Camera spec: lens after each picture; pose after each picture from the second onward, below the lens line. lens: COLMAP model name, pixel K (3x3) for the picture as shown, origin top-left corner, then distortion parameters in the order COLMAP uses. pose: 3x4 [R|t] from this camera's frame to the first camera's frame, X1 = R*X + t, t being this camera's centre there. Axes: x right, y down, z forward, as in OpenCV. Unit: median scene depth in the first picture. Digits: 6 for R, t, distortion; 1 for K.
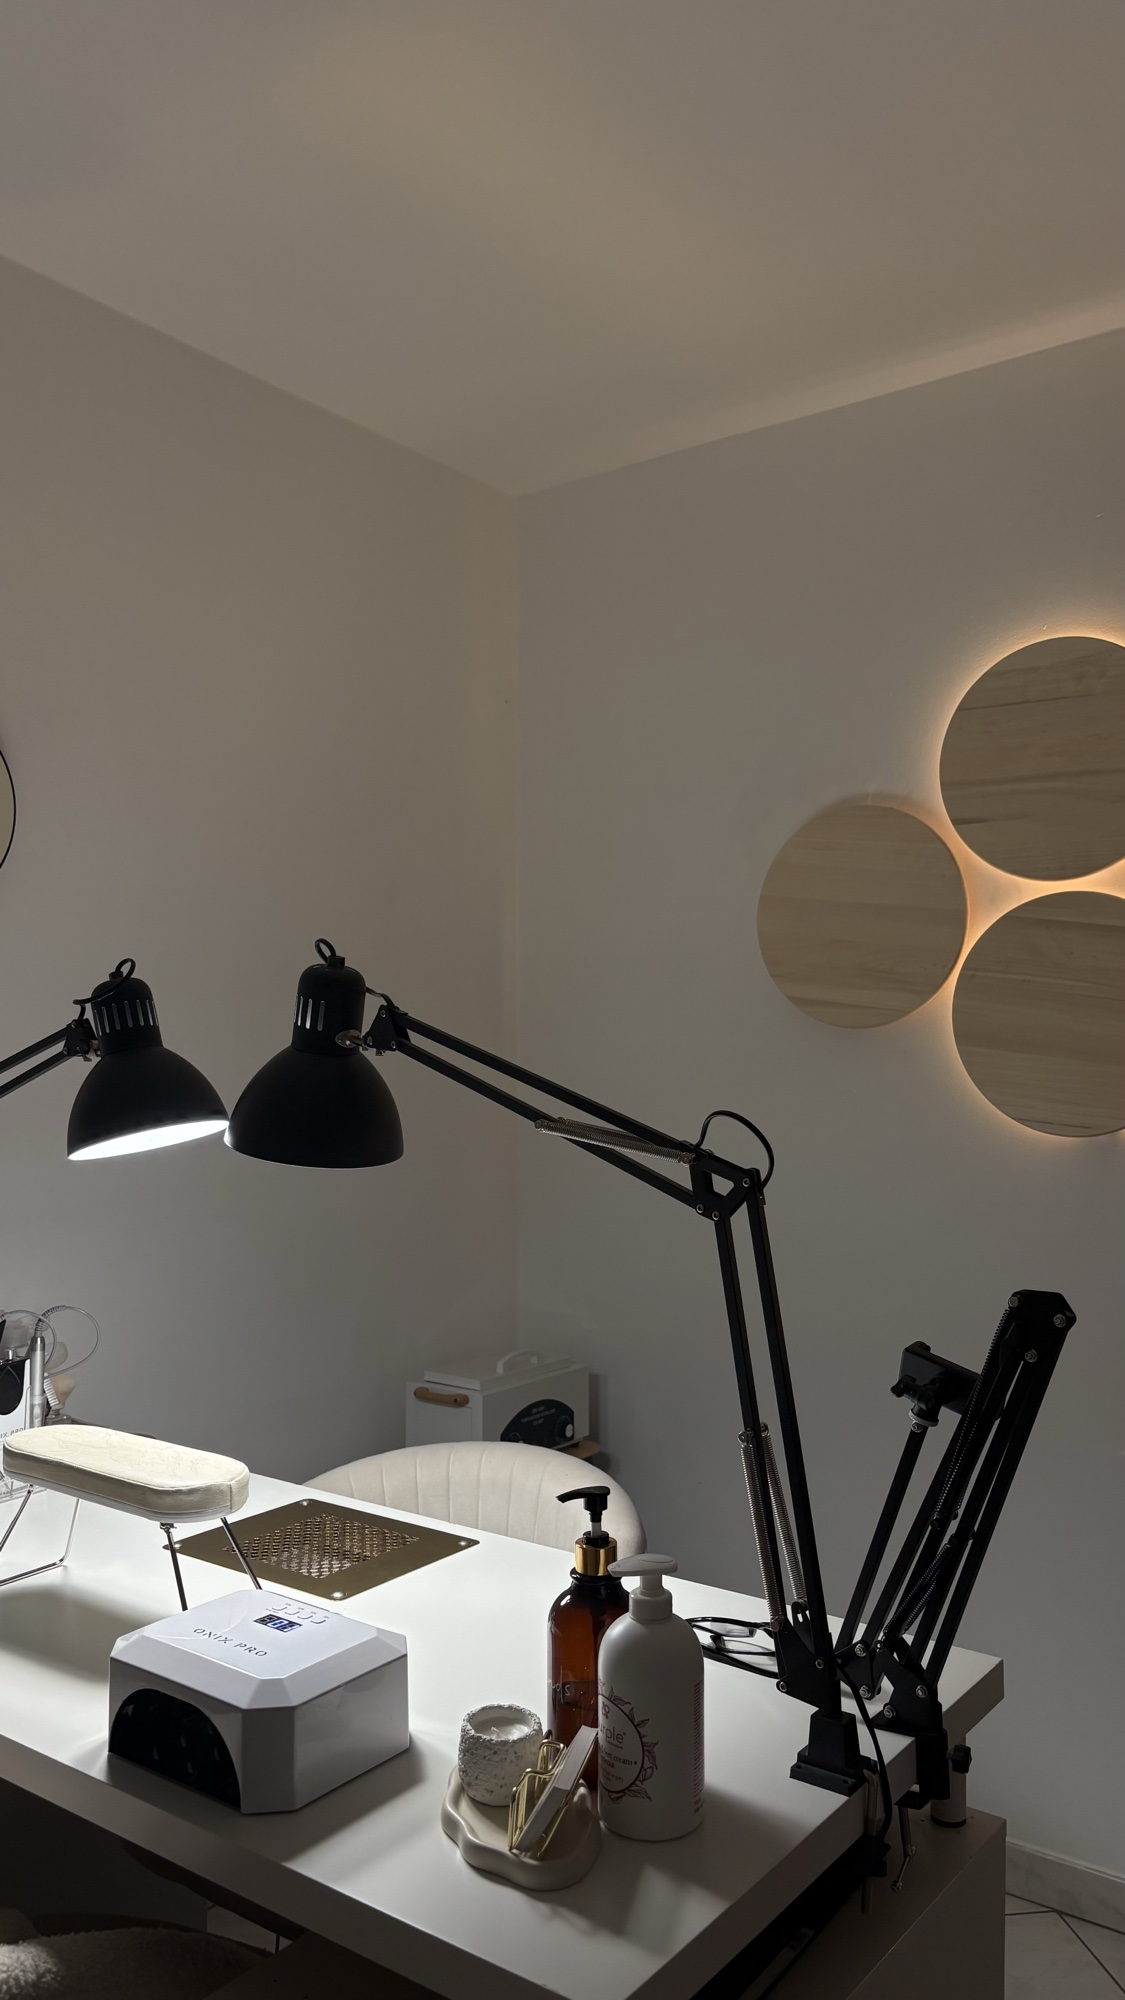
lens RADIAL K [[1491.1, 0, 557.2], [0, 1491.1, 995.2], [0, 0, 1]] dist [-0.007233, -0.003796]
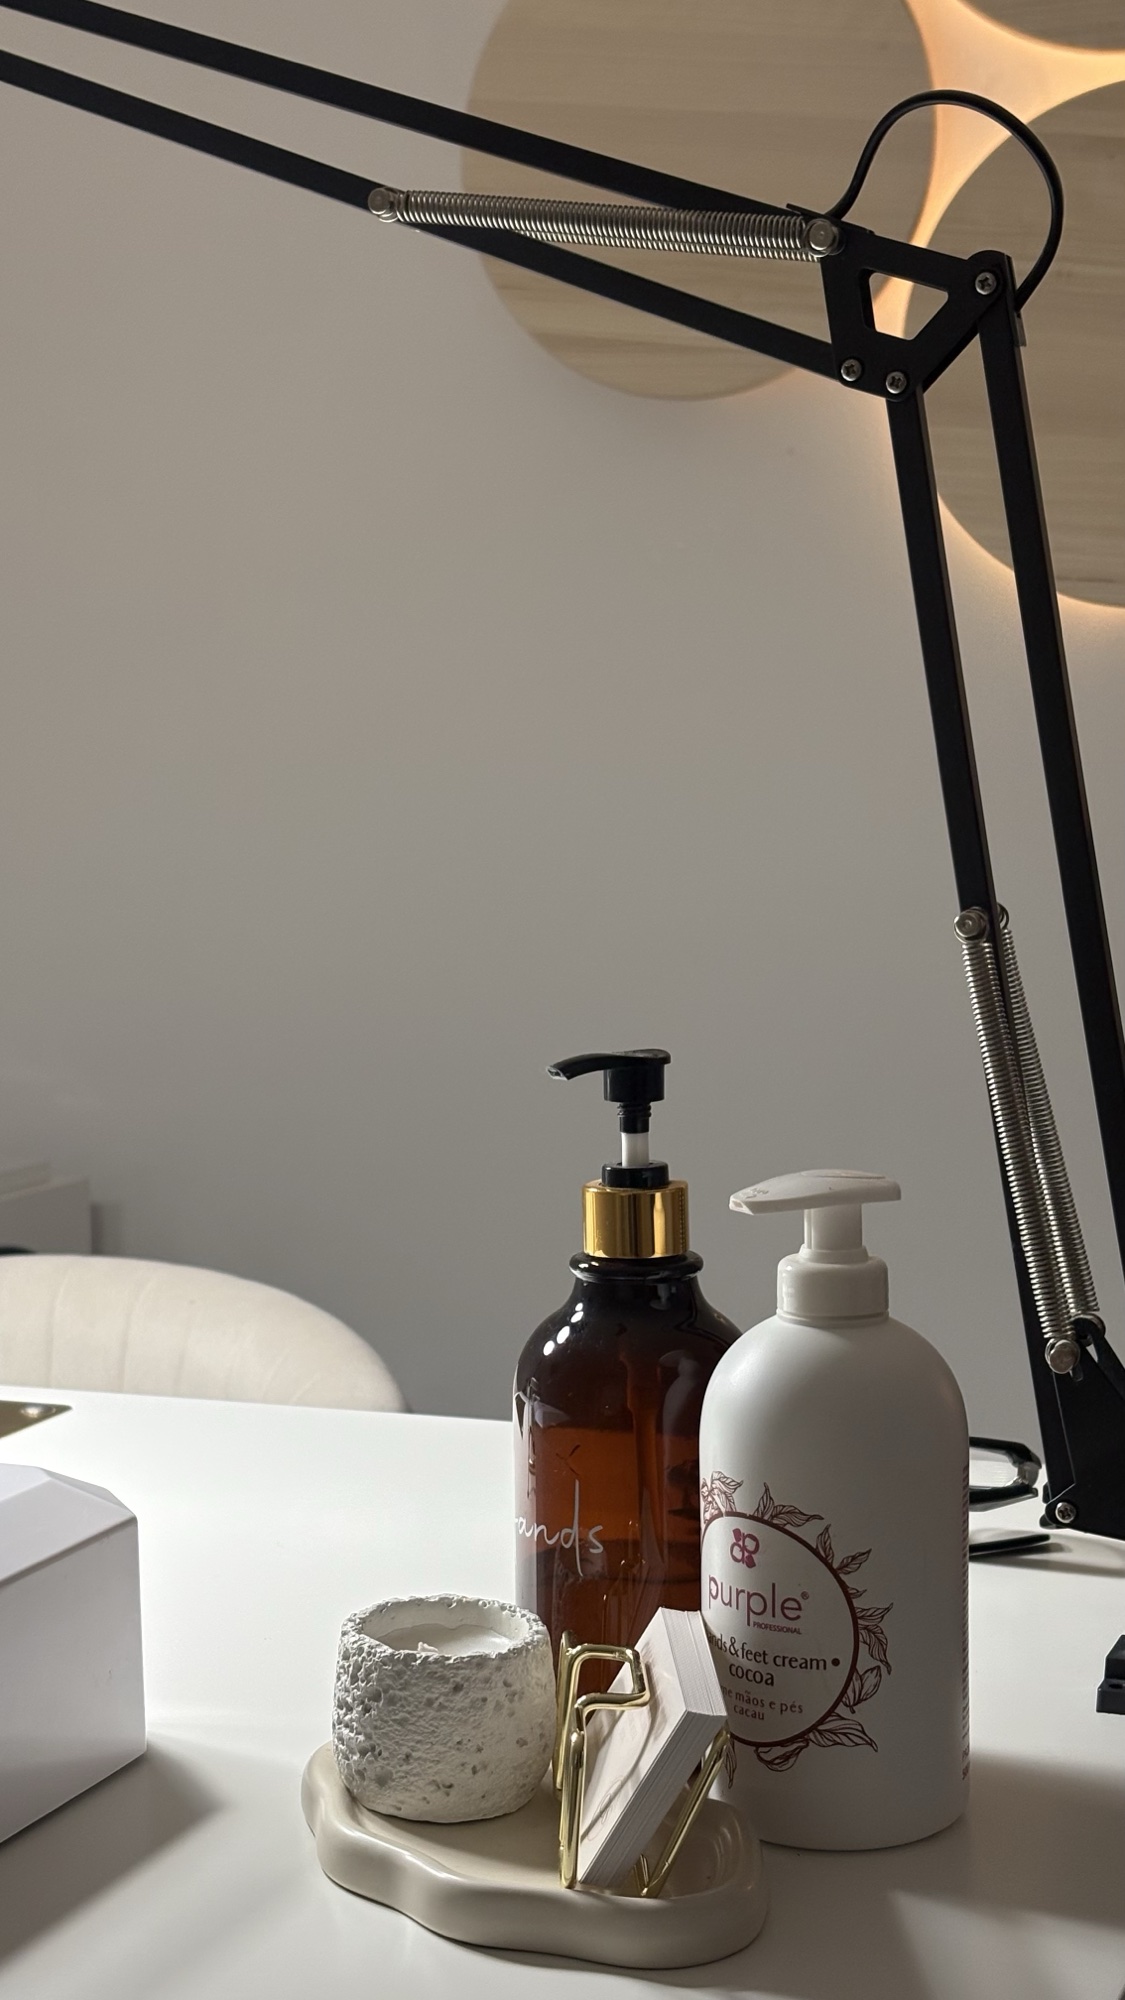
lens RADIAL K [[3030.5, 0, 559.9], [0, 3030.5, 996.4], [0, 0, 1]] dist [0.083977, 0.000000]
pose [[0.967855, -0.034191, 0.249176, -0.205408], [0.001795, 0.991631, 0.129093, 0.227869], [-0.251504, -0.124496, 0.959816, 0.255879]]
